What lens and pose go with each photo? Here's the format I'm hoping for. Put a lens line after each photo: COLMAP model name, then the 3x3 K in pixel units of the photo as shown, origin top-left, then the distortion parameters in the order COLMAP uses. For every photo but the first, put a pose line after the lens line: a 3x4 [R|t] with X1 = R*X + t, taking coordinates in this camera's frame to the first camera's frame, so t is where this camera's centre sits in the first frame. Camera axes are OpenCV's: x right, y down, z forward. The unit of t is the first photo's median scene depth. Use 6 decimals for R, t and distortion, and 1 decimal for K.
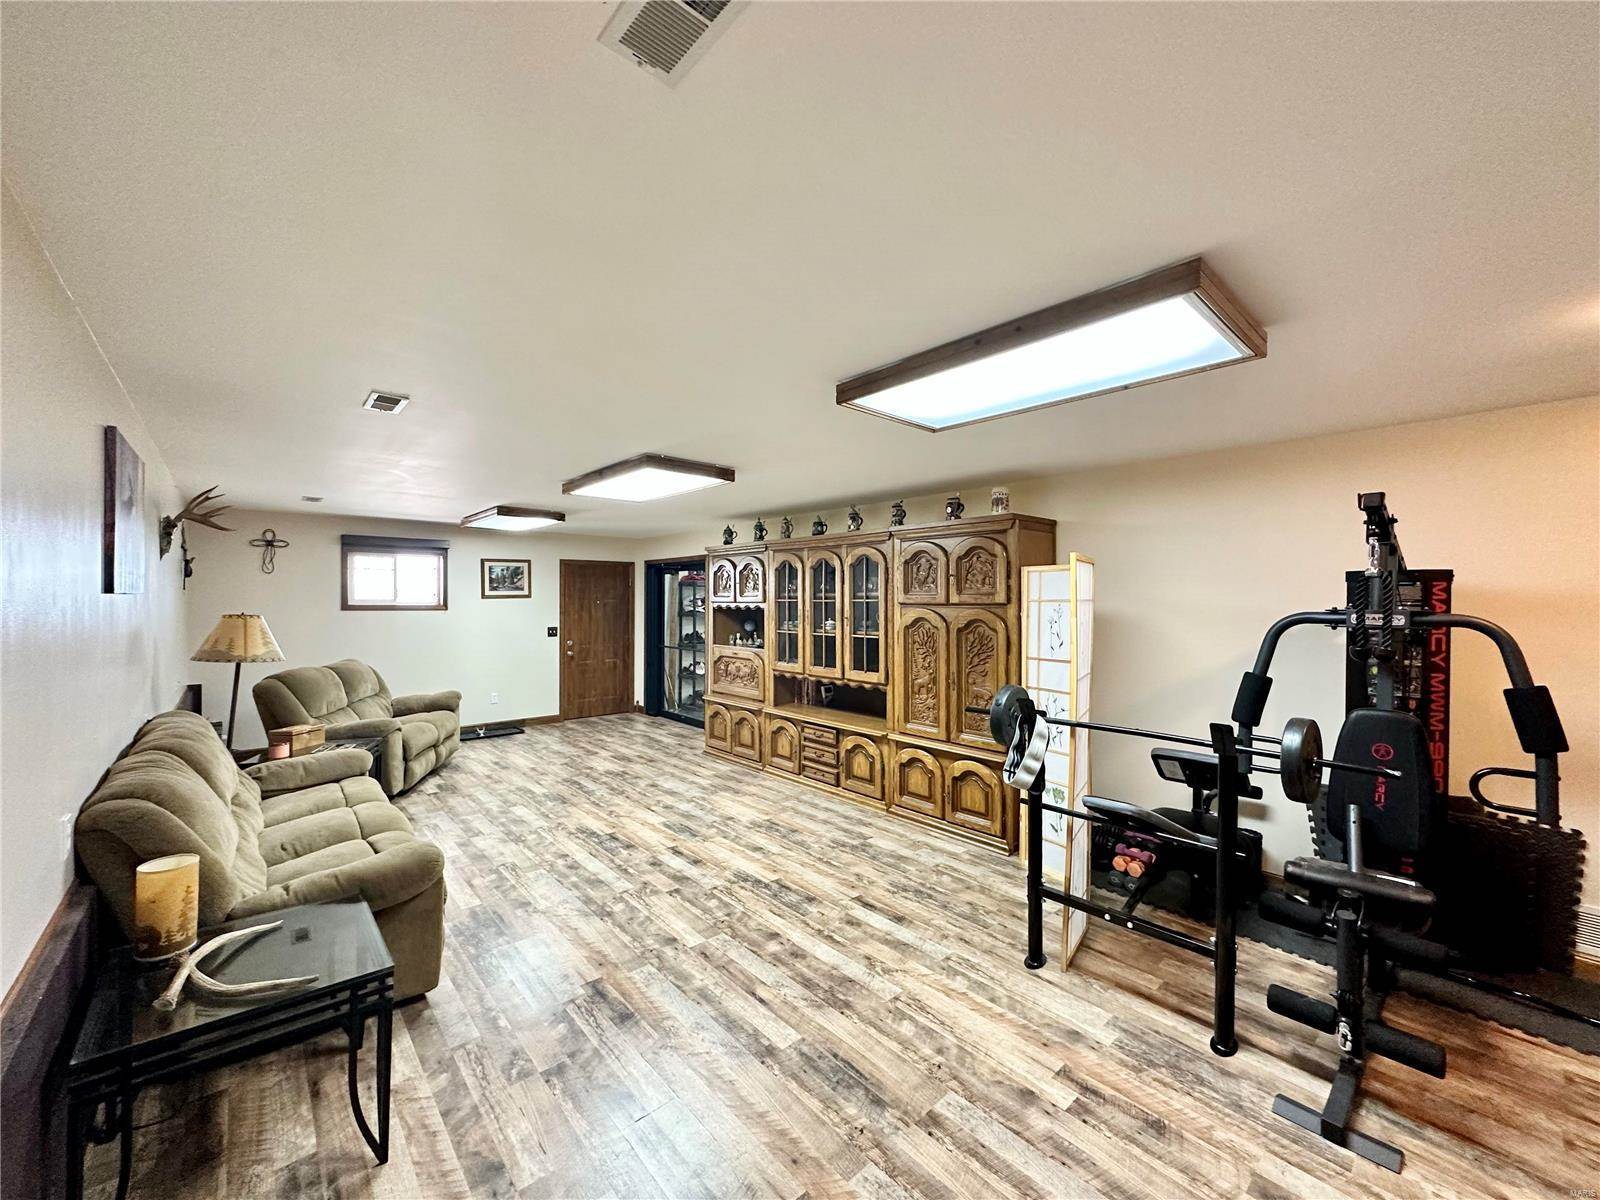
lens RADIAL K [[637.7, 0, 802.8], [0, 637.7, 597.9], [0, 0, 1]] dist [-0.001089, 0.000148]
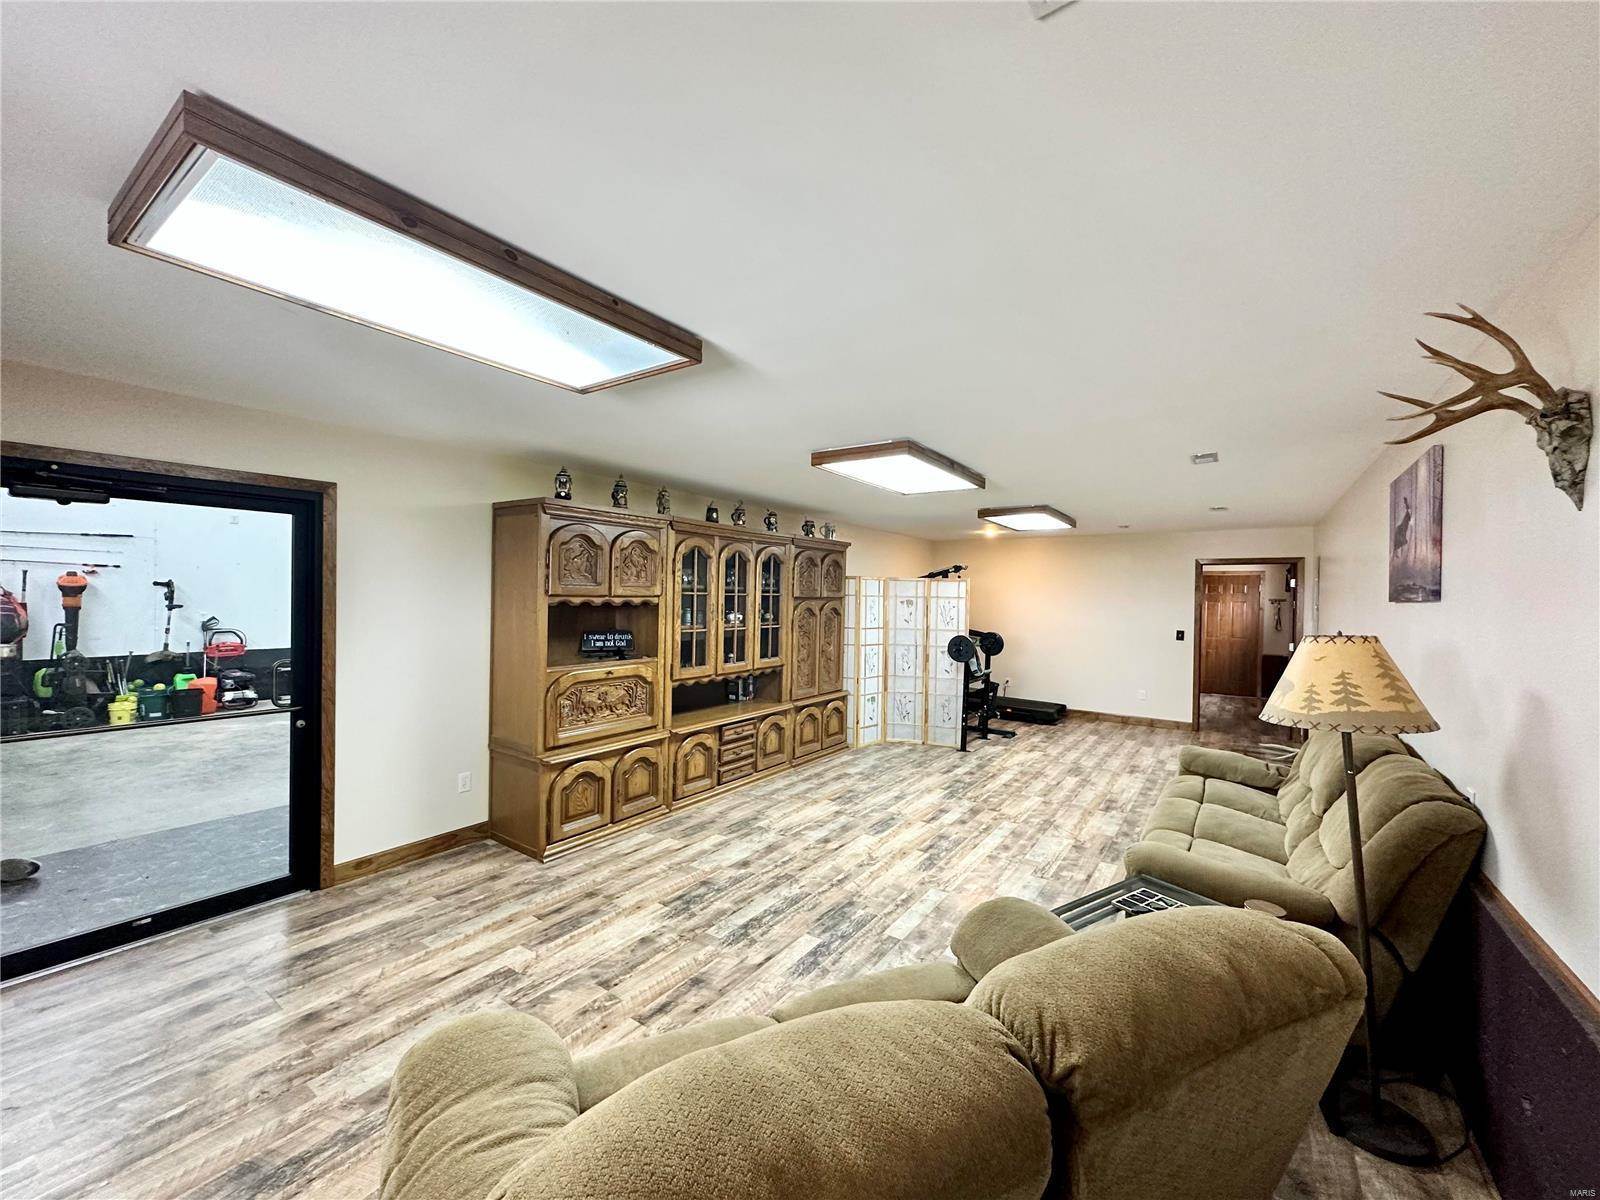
lens RADIAL K [[637.7, 0, 802.0], [0, 637.7, 597.3], [0, 0, 1]] dist [-0.001089, 0.000148]
pose [[-0.235808, -0.011859, 0.971727, -1.045703], [-0.020718, 0.999760, 0.007174, 0.000323], [-0.971579, -0.018441, -0.235997, 1.264788]]
